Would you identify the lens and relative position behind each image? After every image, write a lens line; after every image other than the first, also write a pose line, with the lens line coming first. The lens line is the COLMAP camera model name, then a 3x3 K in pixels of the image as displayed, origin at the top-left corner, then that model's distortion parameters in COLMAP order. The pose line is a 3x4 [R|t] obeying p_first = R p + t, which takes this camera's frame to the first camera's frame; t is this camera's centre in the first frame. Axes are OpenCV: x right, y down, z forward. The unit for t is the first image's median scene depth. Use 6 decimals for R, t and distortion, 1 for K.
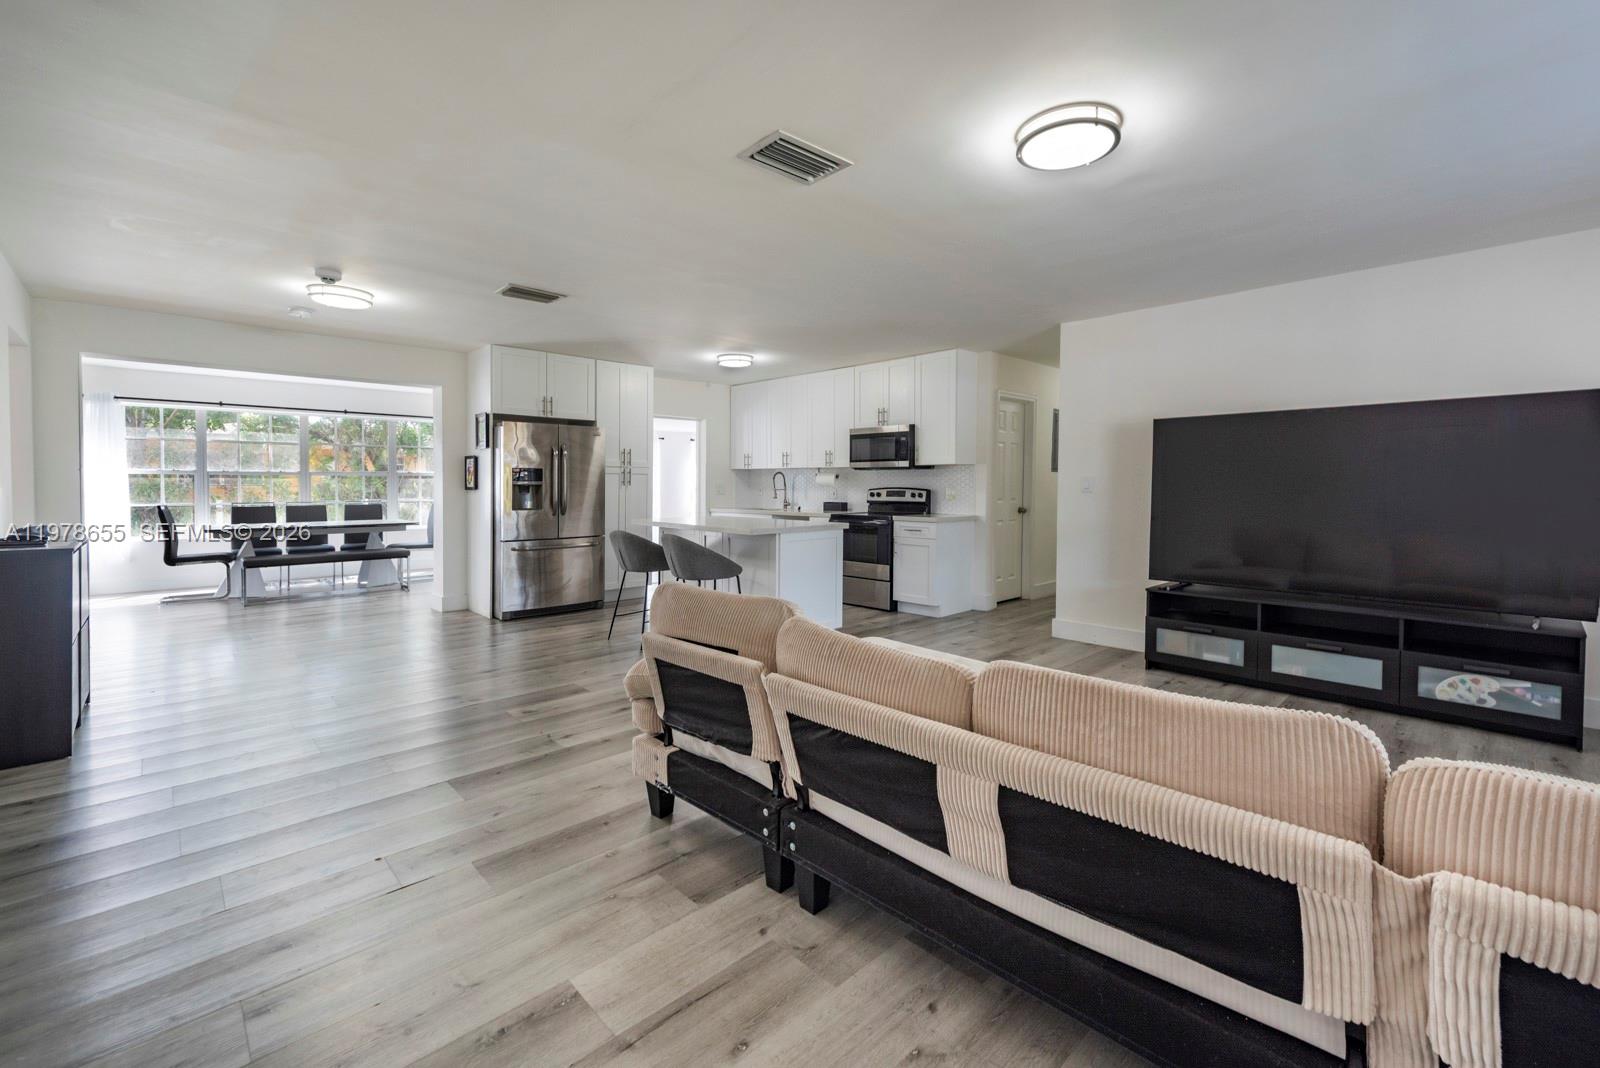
lens RADIAL K [[649.5, 0, 727.9], [0, 649.5, 461.9], [0, 0, 1]] dist [0.001326, 0.000242]
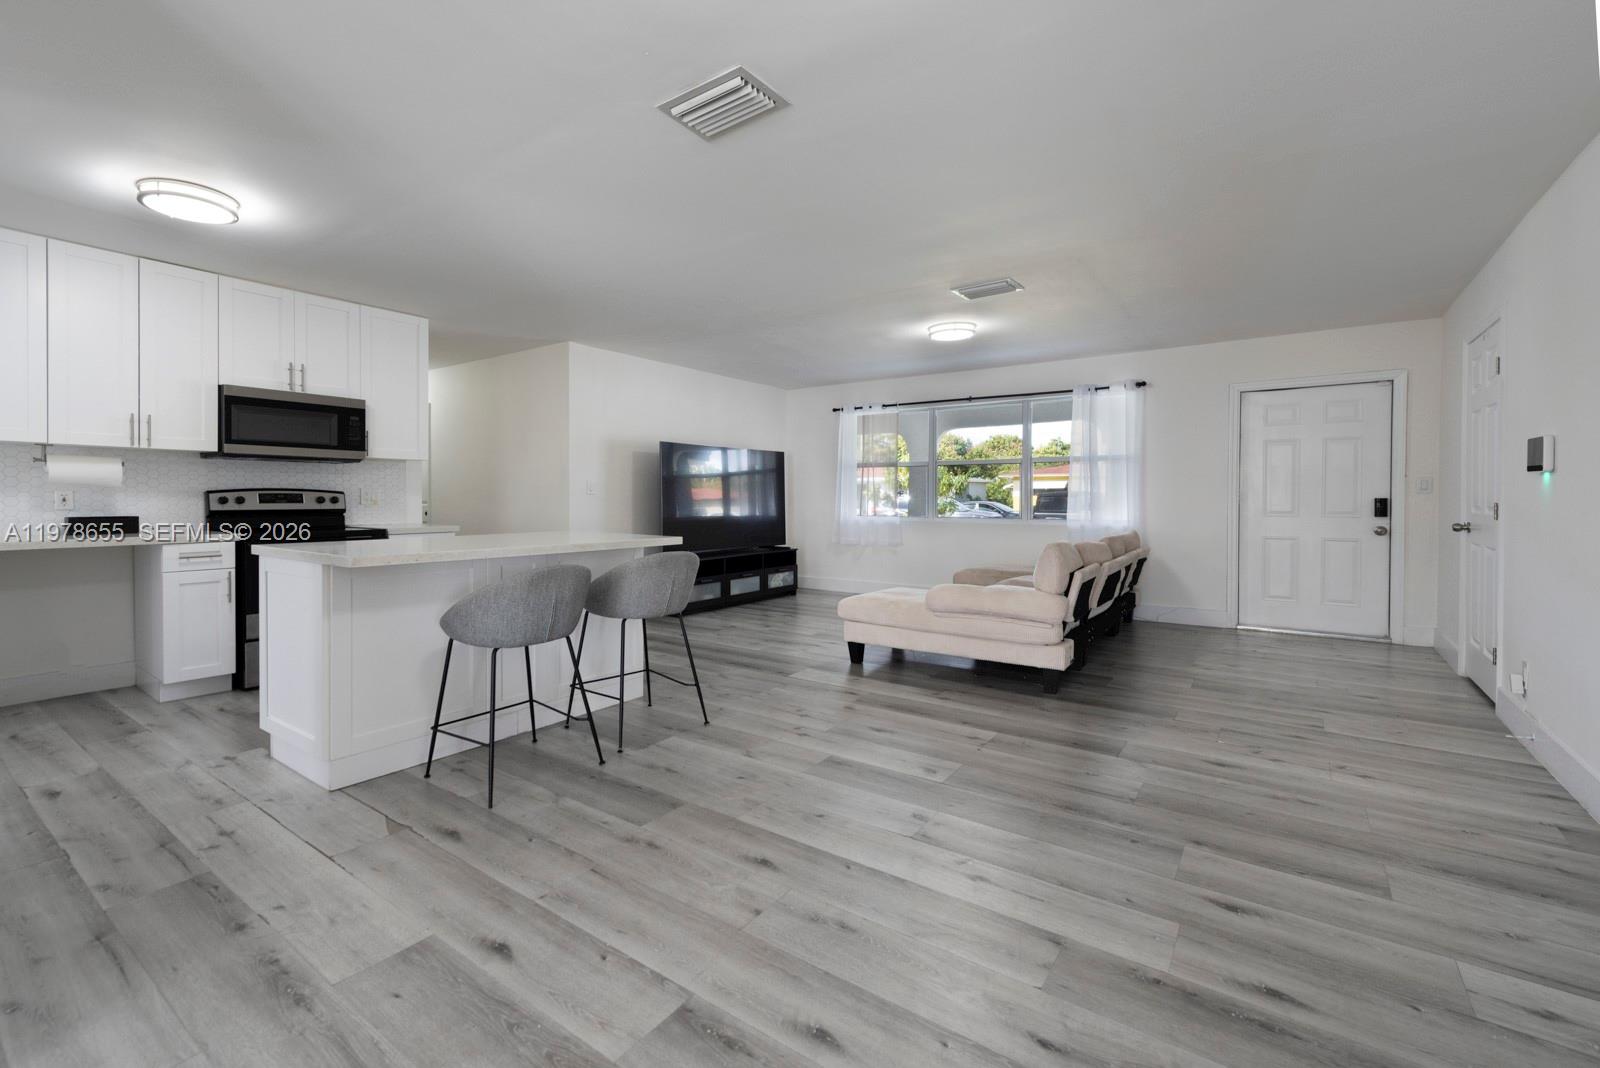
lens RADIAL K [[693.2, 0, 791.2], [0, 693.2, 504.9], [0, 0, 1]] dist [0.000710, 0.000433]
pose [[-0.249074, -0.010018, 0.968433, -0.558123], [-0.036370, 0.999338, 0.000983, 0.038595], [-0.967801, -0.034977, -0.249274, 0.724532]]
